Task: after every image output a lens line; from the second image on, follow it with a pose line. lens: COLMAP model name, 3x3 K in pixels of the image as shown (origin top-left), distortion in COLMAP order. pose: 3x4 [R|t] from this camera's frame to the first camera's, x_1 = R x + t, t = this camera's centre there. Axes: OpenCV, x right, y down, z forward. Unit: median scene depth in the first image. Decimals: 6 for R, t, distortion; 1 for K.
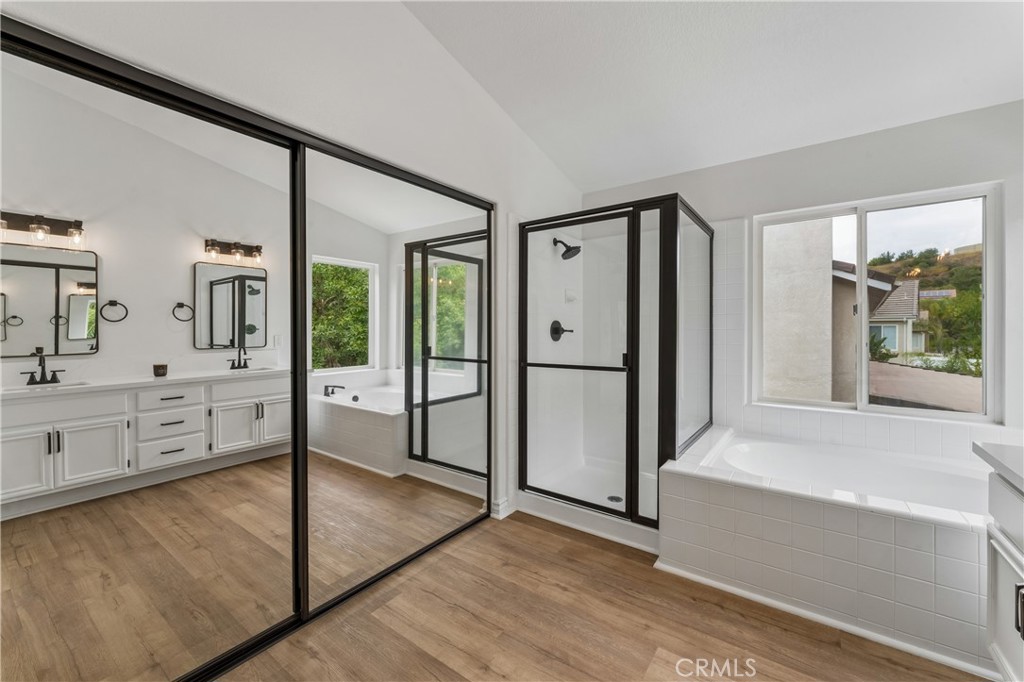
lens RADIAL K [[408.6, 0, 512.0], [0, 408.6, 341.0], [0, 0, 1]] dist [-0.000639, 0.000119]
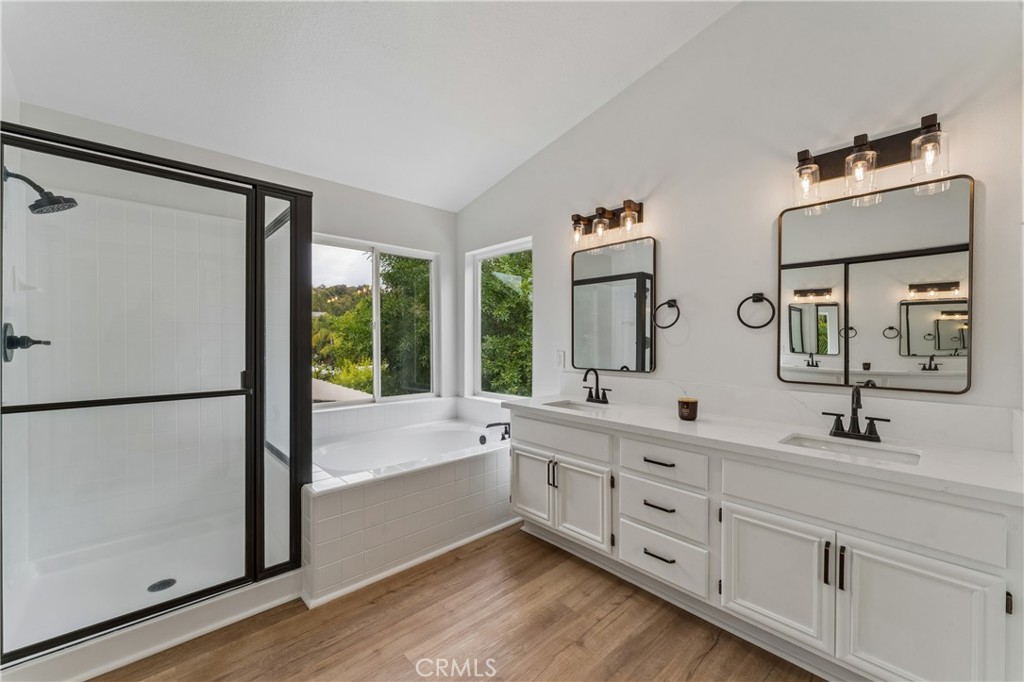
lens RADIAL K [[408.5, 0, 512.8], [0, 408.5, 347.3], [0, 0, 1]] dist [-0.002405, -0.000153]
pose [[0.198703, -0.022225, 0.979808, -0.494664], [0.026129, 0.999508, 0.017373, -0.019510], [-0.979711, 0.022150, 0.199186, 0.453862]]
